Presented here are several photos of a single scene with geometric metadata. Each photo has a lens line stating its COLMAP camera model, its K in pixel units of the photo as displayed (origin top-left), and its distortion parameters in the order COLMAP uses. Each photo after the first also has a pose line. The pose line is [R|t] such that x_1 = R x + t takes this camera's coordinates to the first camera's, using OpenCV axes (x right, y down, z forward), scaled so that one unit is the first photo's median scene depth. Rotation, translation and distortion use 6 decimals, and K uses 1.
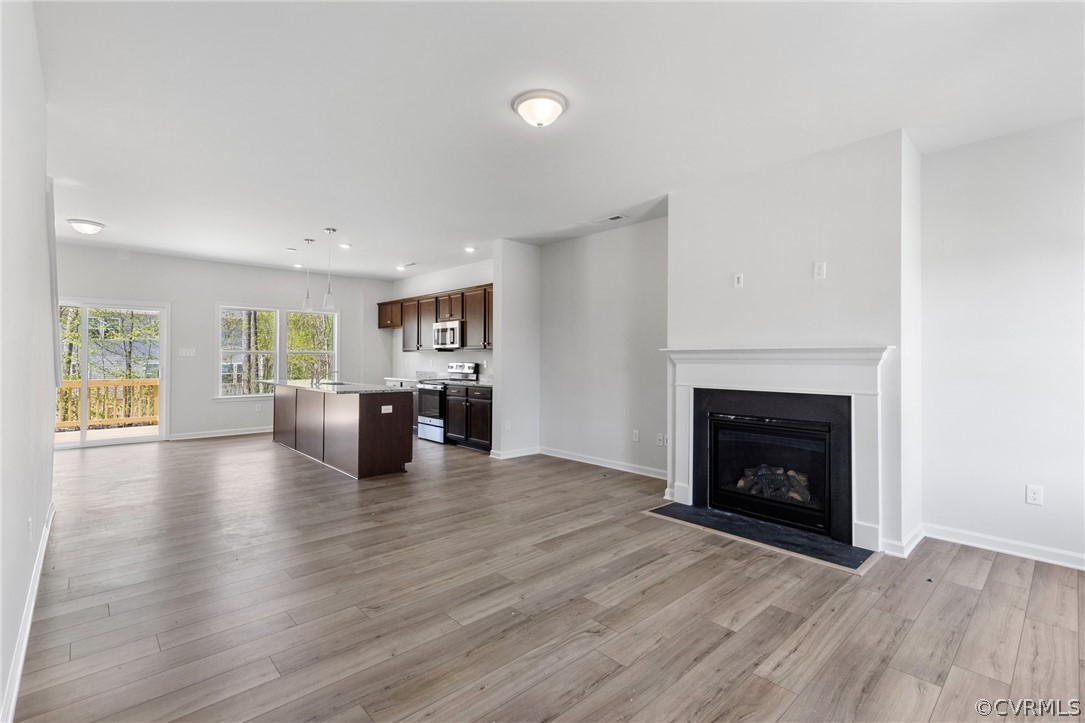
lens RADIAL K [[490.0, 0, 539.4], [0, 490.0, 363.0], [0, 0, 1]] dist [0.004410, -0.001138]
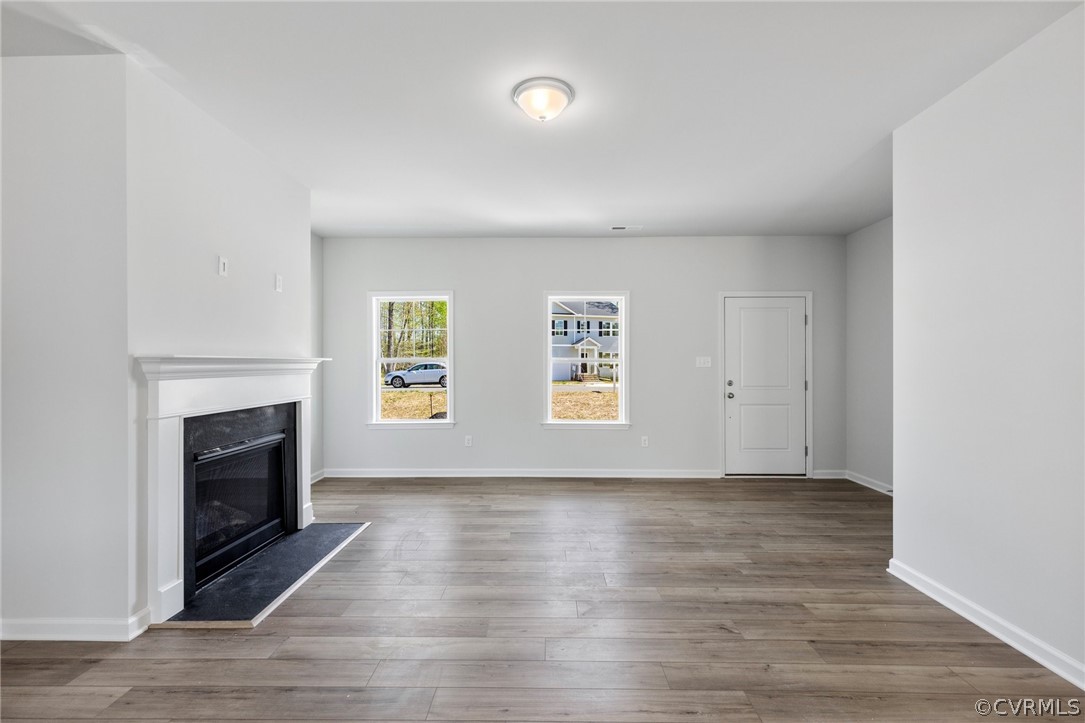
lens RADIAL K [[490.0, 0, 541.9], [0, 490.0, 367.1], [0, 0, 1]] dist [0.004410, -0.001138]
pose [[-0.725935, -0.007758, 0.687720, -0.329790], [0.006253, 0.999821, 0.017879, -0.013223], [-0.687735, 0.017279, -0.725756, 0.871564]]
